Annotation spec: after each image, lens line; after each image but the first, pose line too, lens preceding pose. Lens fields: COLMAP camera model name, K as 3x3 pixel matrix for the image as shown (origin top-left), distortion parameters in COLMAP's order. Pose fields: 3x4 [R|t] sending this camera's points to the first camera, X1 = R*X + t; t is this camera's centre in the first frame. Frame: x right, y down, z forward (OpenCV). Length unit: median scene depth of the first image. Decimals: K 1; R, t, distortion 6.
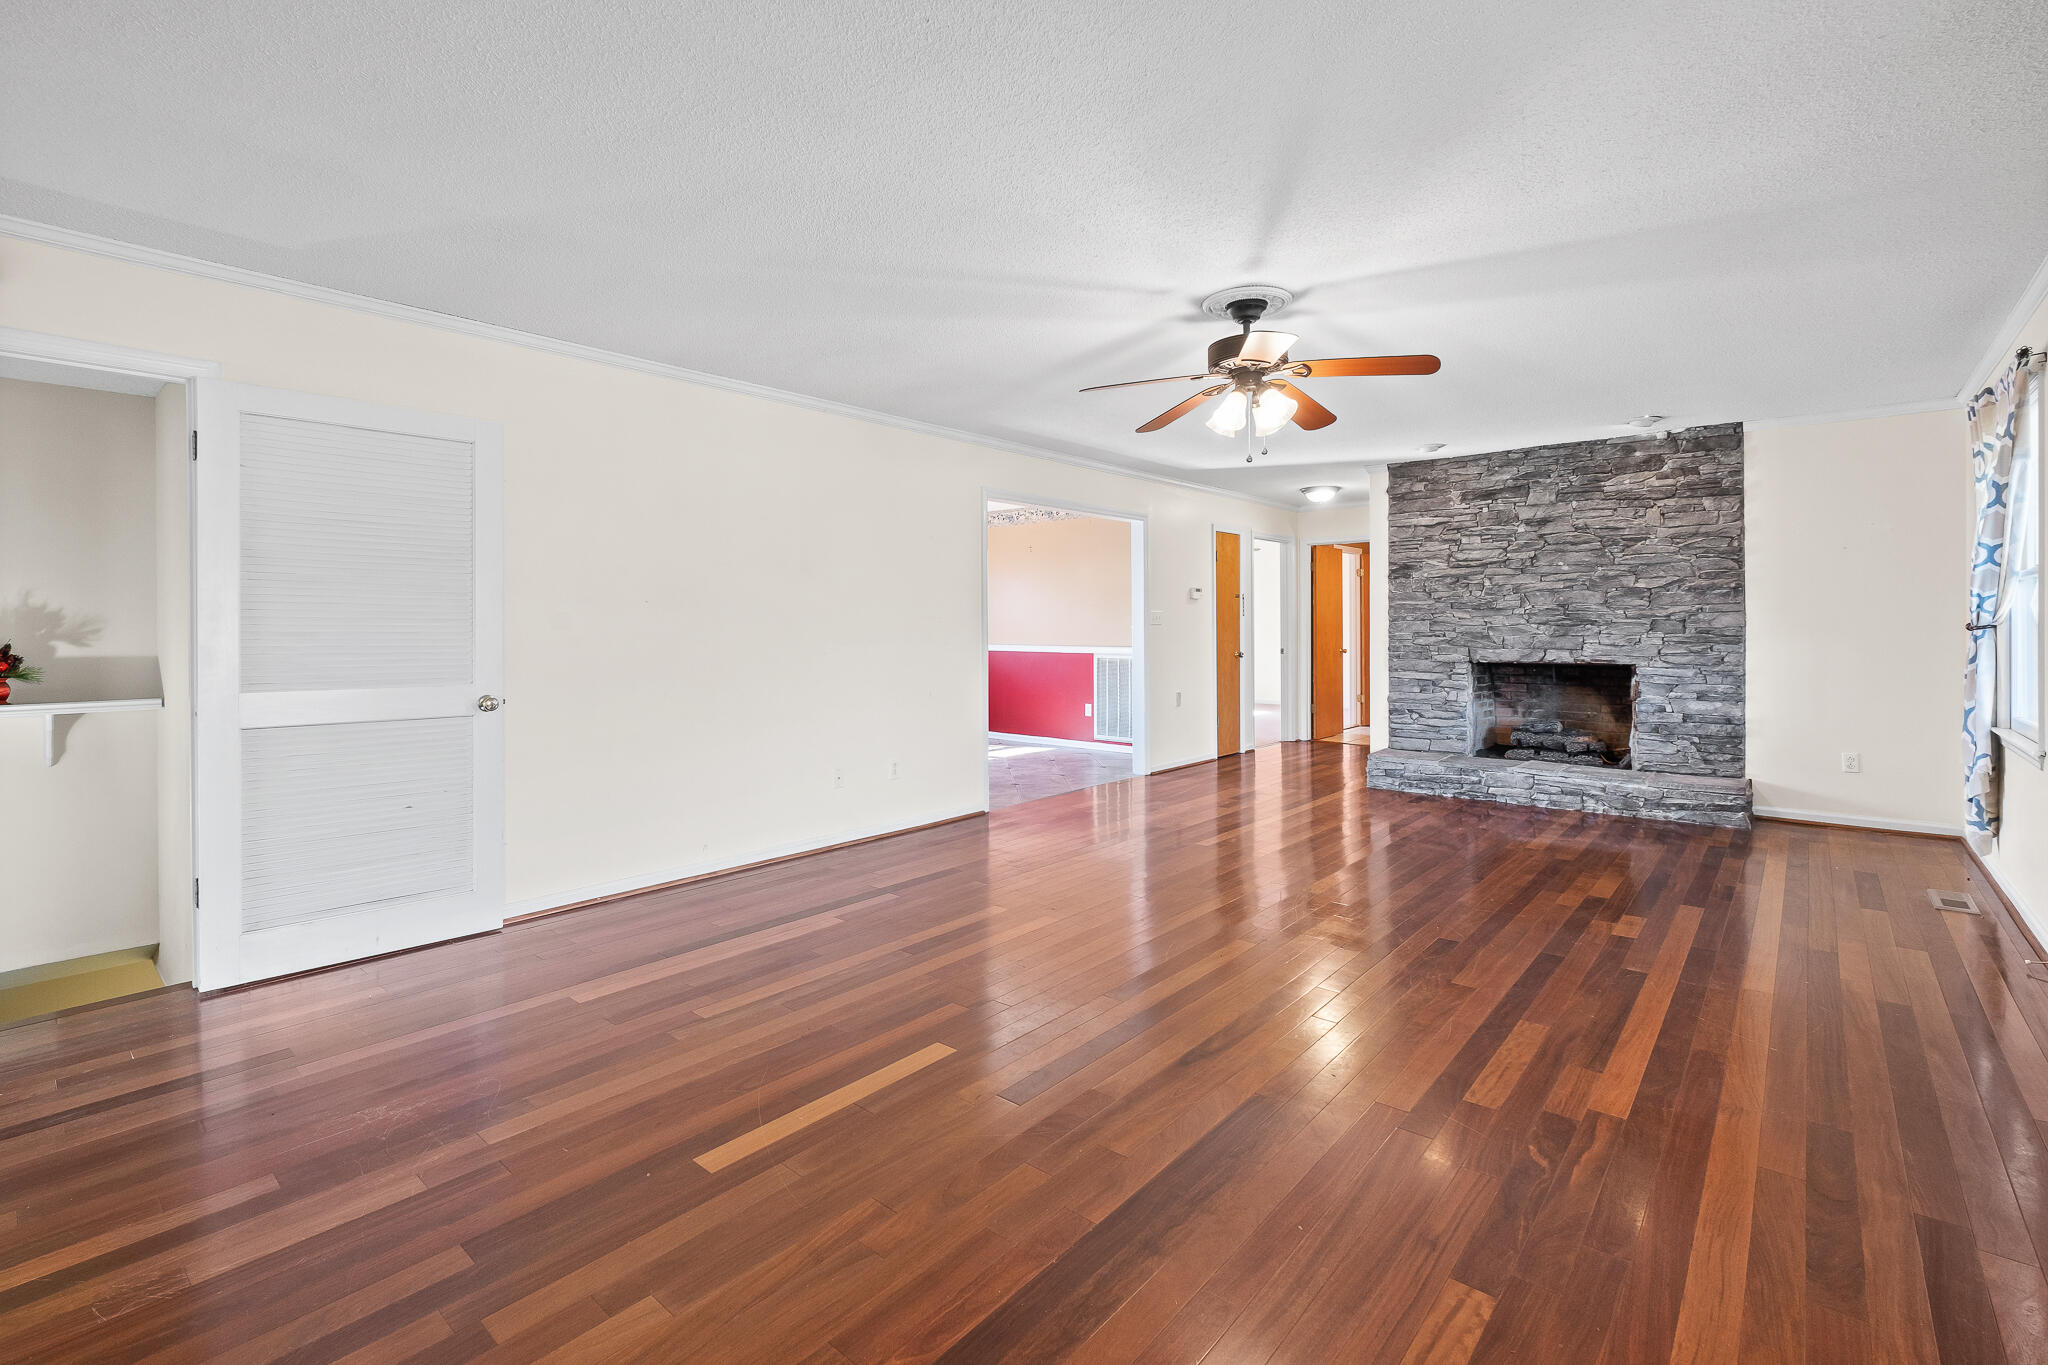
lens RADIAL K [[906.6, 0, 1019.0], [0, 906.6, 631.1], [0, 0, 1]] dist [-0.001119, -0.002939]
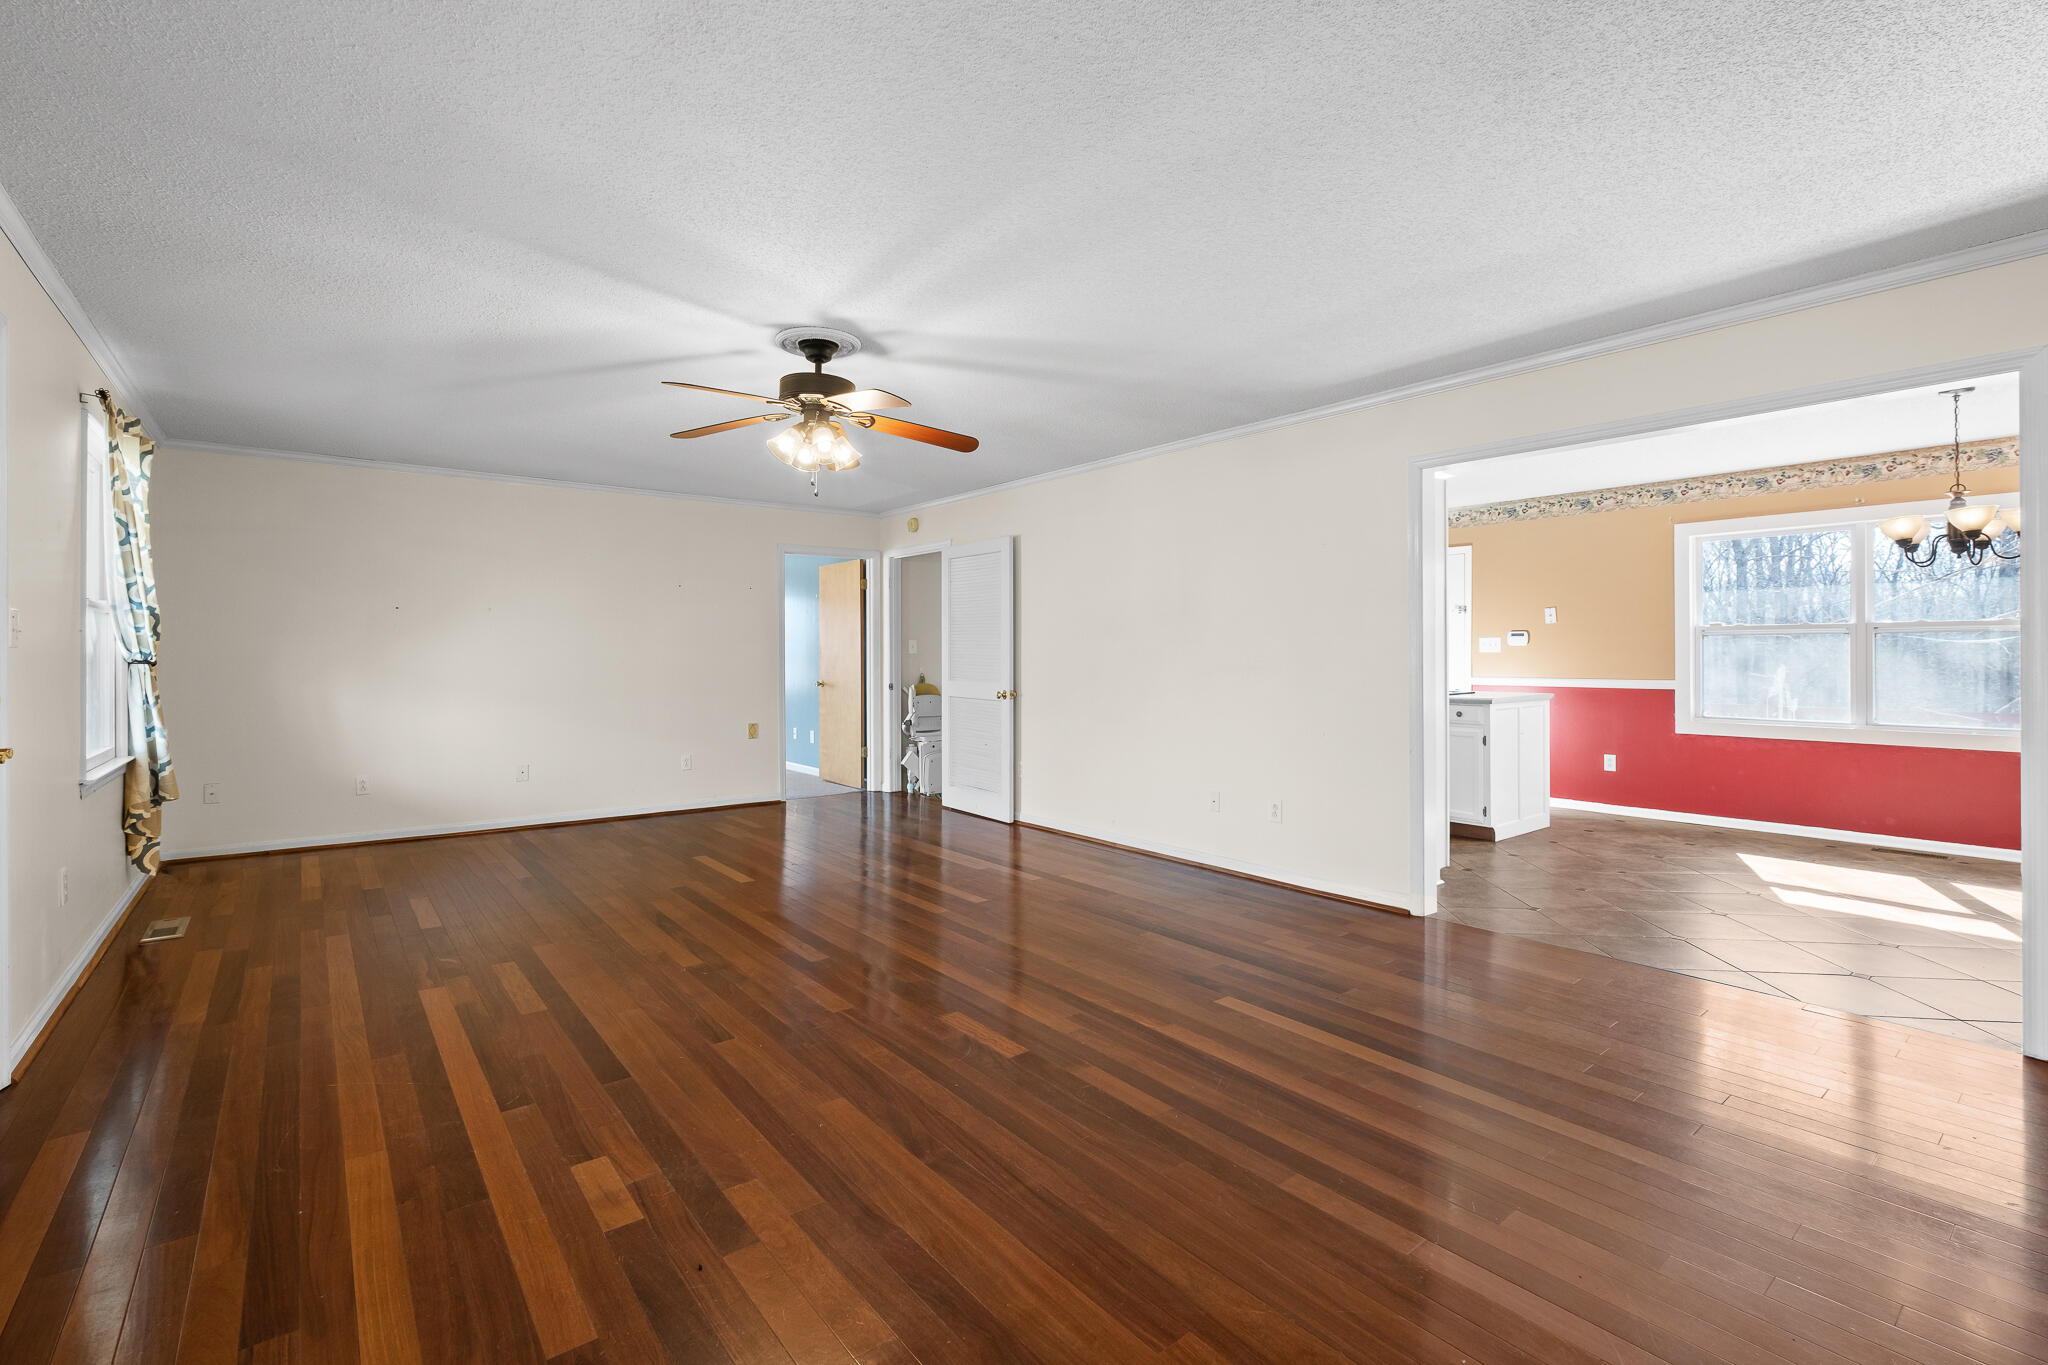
lens RADIAL K [[906.6, 0, 1017.9], [0, 906.6, 664.0], [0, 0, 1]] dist [-0.001119, -0.002939]
pose [[-0.180159, 0.012779, -0.983555, 0.607324], [-0.003351, 0.999902, 0.013605, -0.004181], [0.983632, 0.005747, -0.180098, 0.697448]]
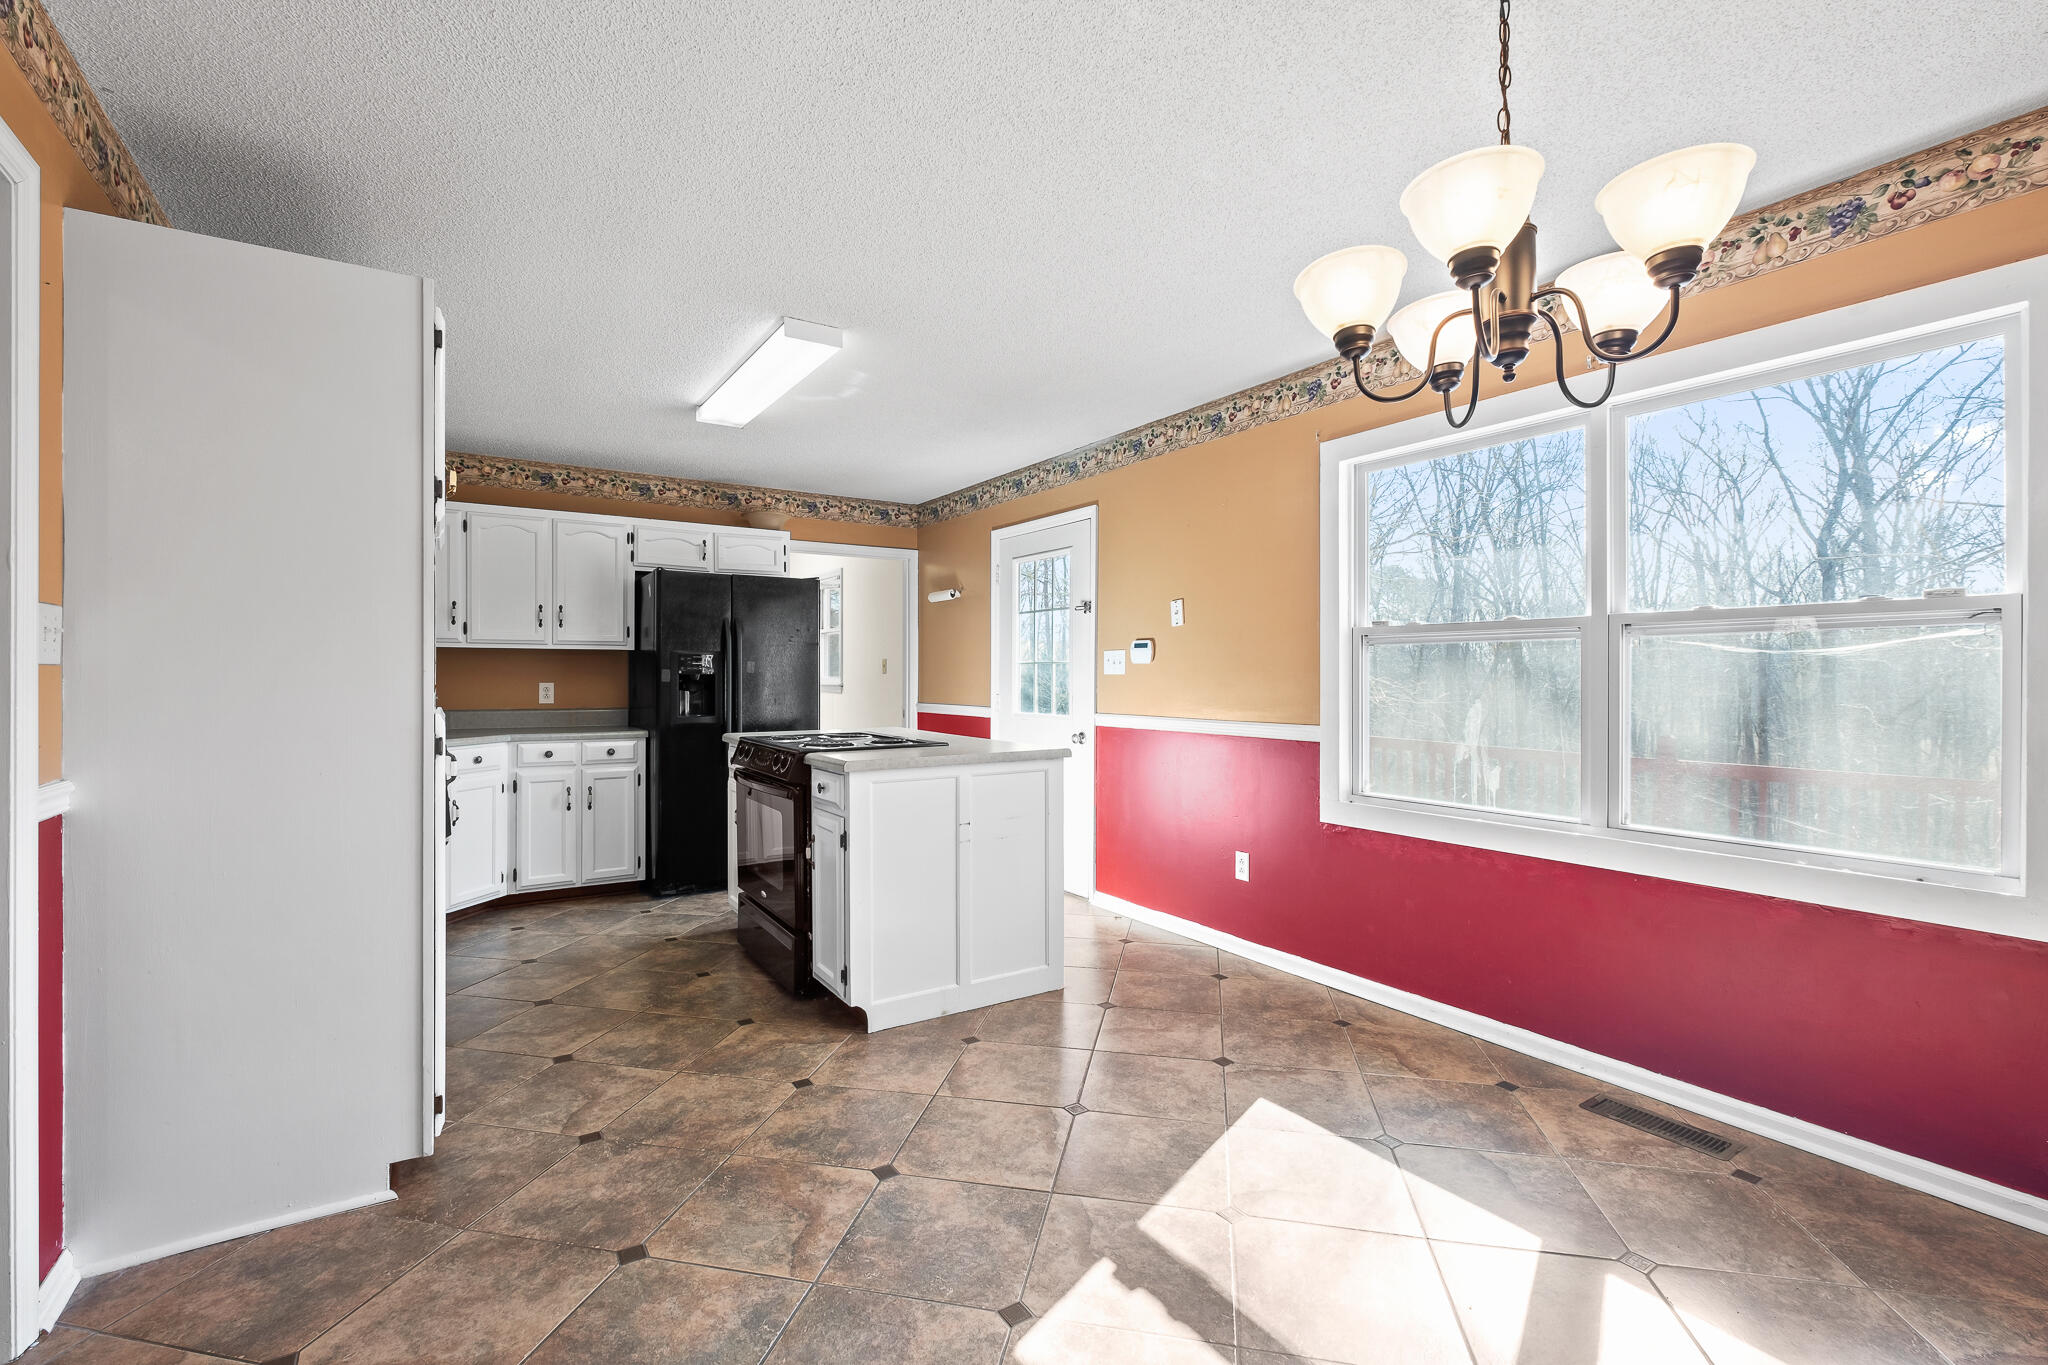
lens RADIAL K [[906.6, 0, 1012.3], [0, 906.6, 679.2], [0, 0, 1]] dist [-0.001119, -0.002939]
pose [[-0.281376, 0.006043, -0.959579, 0.106934], [-0.007951, 0.999931, 0.008628, -0.006740], [0.959565, 0.010057, -0.281308, 1.173634]]
